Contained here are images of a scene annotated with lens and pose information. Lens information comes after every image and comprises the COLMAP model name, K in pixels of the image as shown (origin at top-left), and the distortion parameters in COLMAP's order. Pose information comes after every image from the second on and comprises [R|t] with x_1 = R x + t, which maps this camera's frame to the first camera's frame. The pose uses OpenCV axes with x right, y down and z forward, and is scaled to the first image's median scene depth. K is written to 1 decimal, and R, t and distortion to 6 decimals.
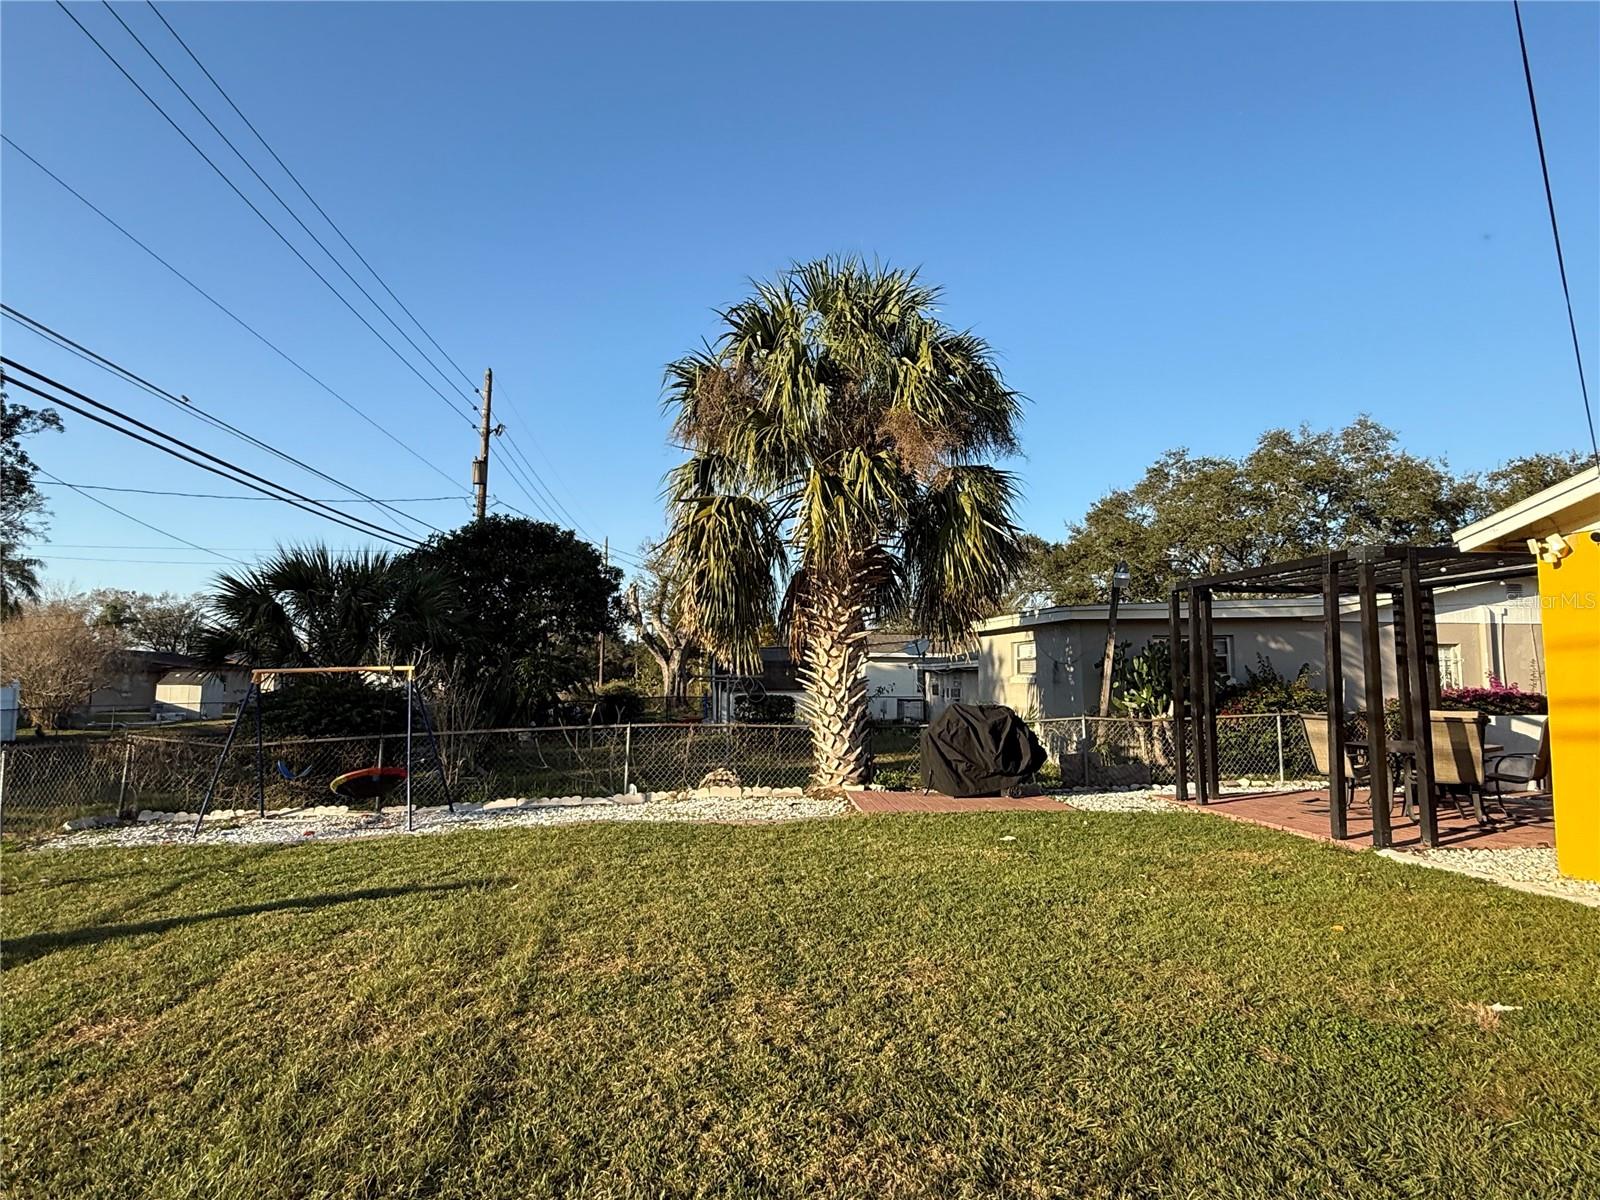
lens RADIAL K [[934.6, 0, 811.9], [0, 934.6, 592.7], [0, 0, 1]] dist [0.001003, -0.000697]
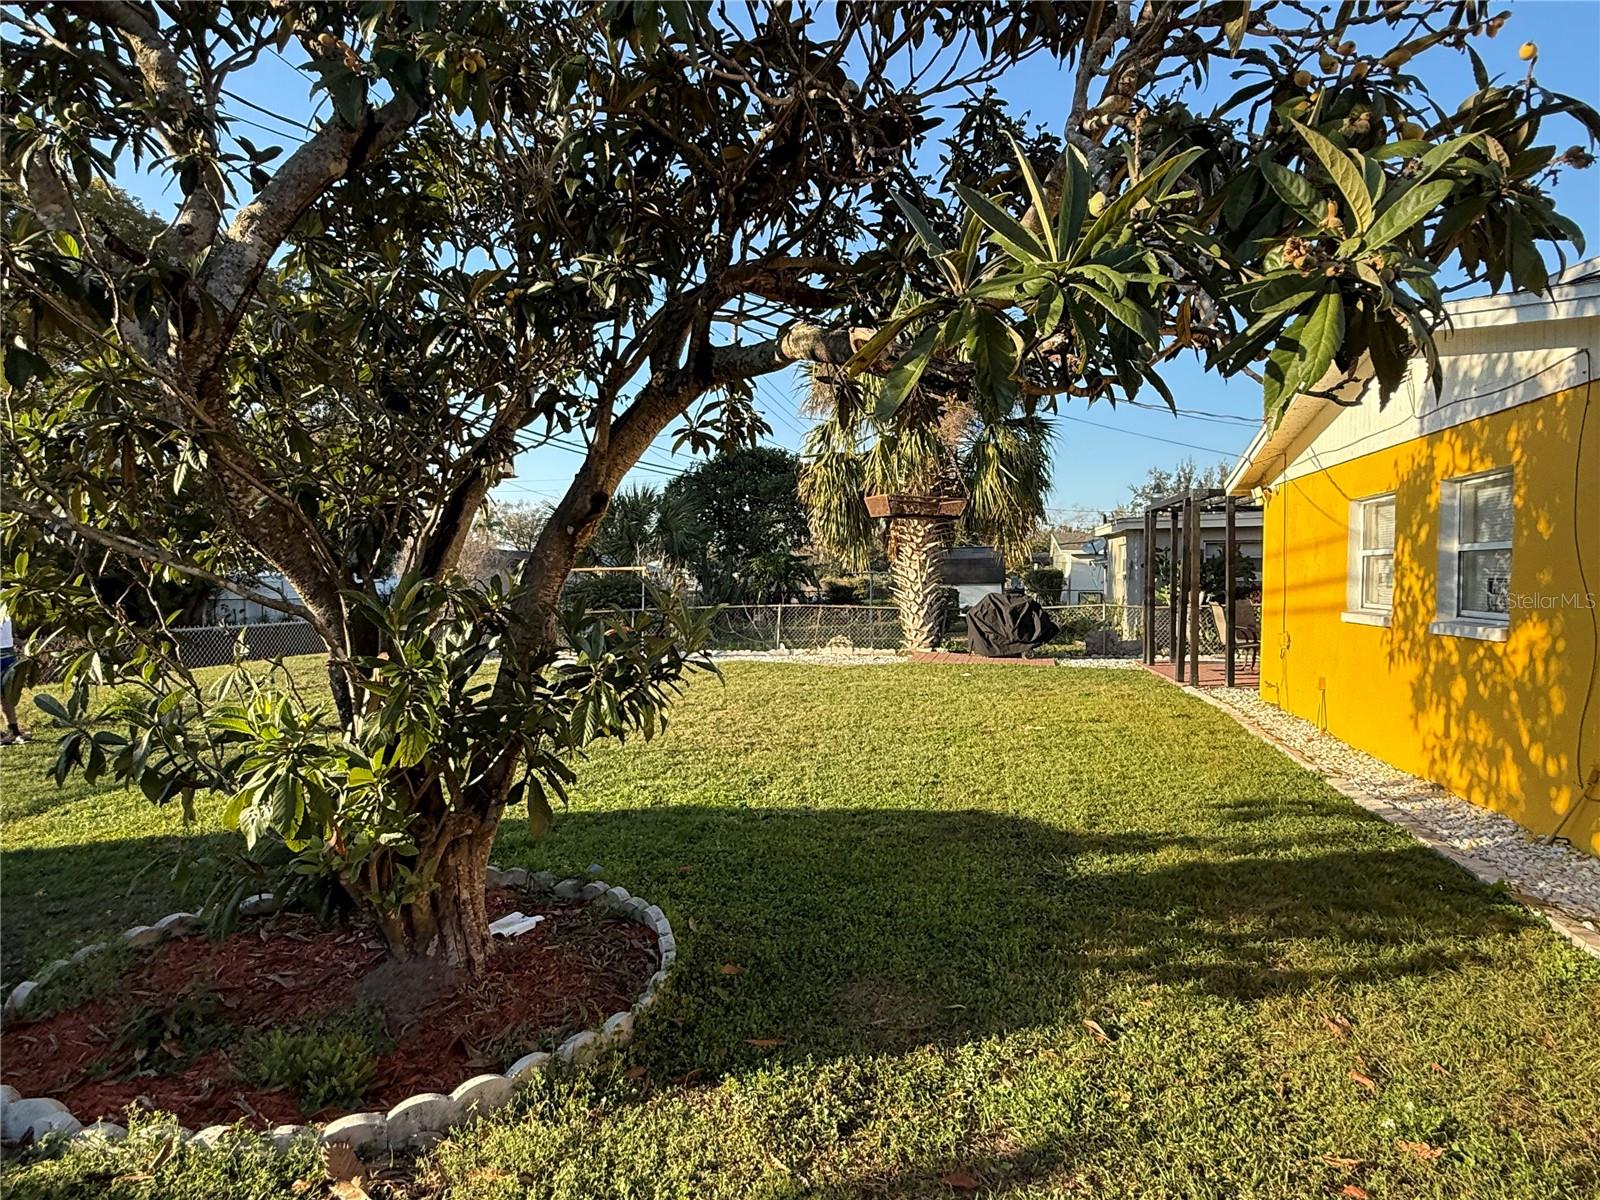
lens RADIAL K [[934.6, 0, 794.8], [0, 934.6, 606.1], [0, 0, 1]] dist [0.001003, -0.000697]
pose [[0.948147, 0.016528, -0.317401, 0.310092], [0.023416, 0.992300, 0.121622, -0.040920], [0.316967, -0.122748, 0.940460, -0.423430]]
